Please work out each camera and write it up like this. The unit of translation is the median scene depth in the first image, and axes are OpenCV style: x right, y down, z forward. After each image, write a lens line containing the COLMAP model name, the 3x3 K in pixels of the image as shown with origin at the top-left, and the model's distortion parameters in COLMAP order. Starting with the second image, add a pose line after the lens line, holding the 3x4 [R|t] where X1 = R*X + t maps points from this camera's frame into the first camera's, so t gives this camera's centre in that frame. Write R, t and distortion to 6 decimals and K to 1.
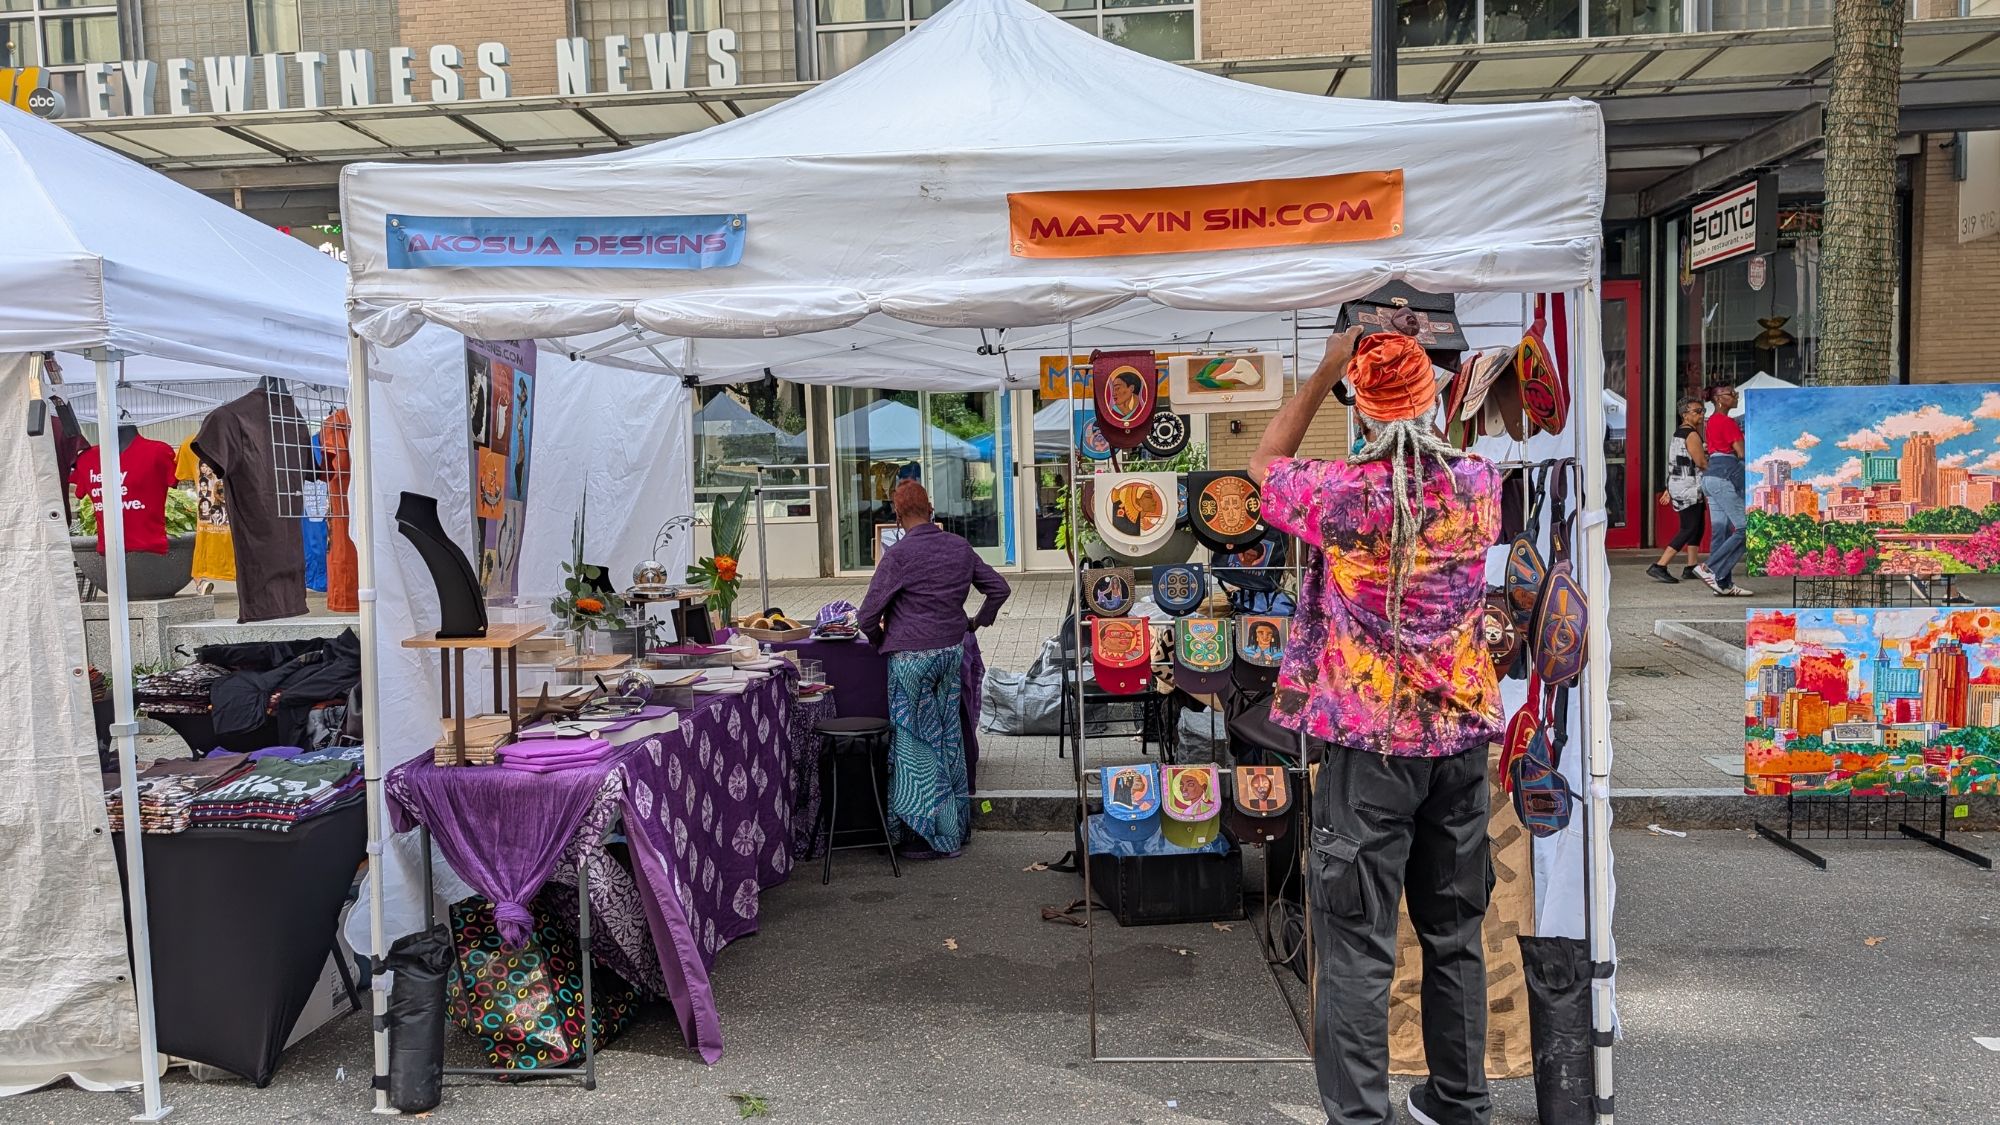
lens RADIAL K [[1447.1, 0, 1004.1], [0, 1447.1, 576.9], [0, 0, 1]] dist [0.004369, -0.013918]
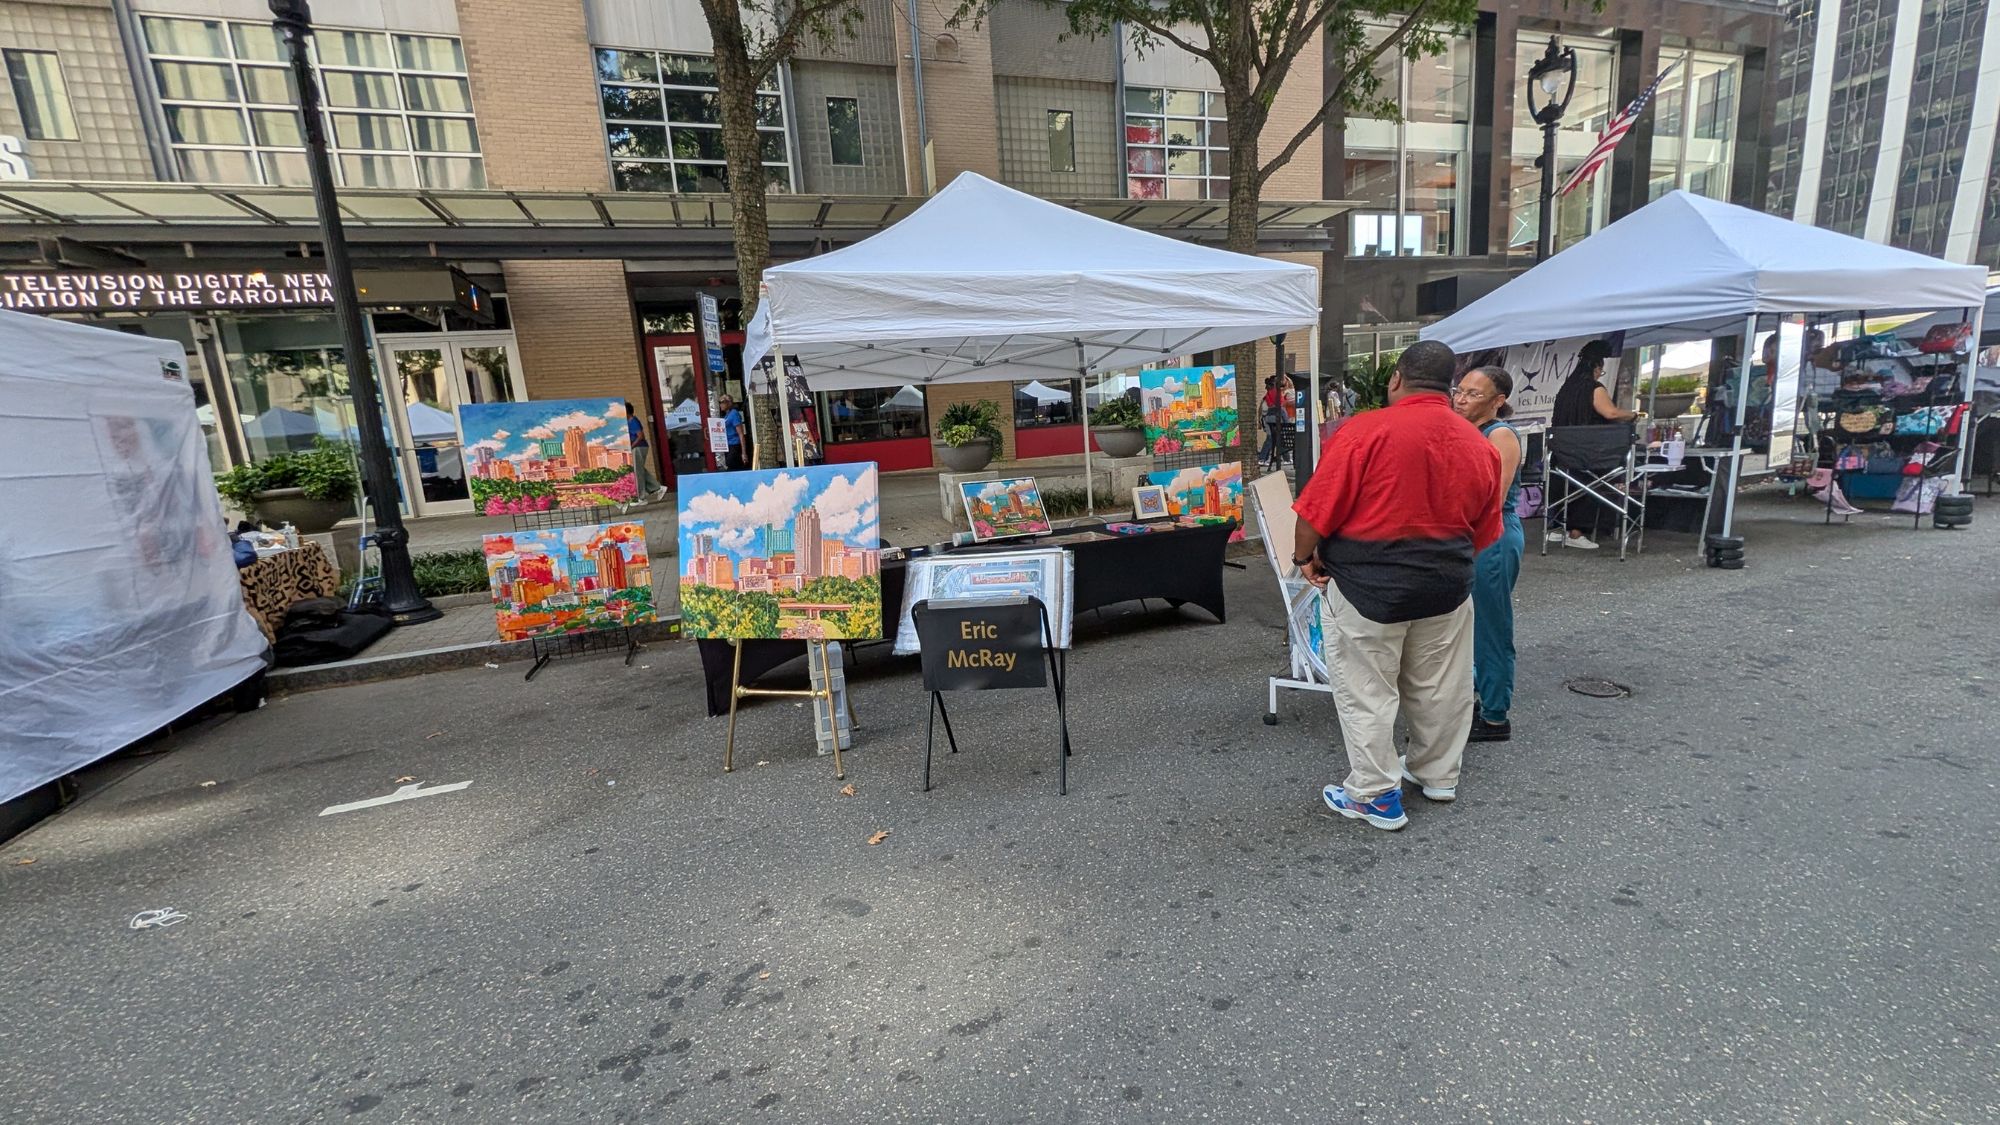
lens RADIAL K [[752.9, 0, 1008.2], [0, 752.9, 559.2], [0, 0, 1]] dist [0.003282, -0.001105]
pose [[0.913785, -0.113767, 0.389941, 0.737037], [0.075801, 0.990874, 0.111460, -0.002267], [-0.399063, -0.072292, 0.914069, -0.060458]]
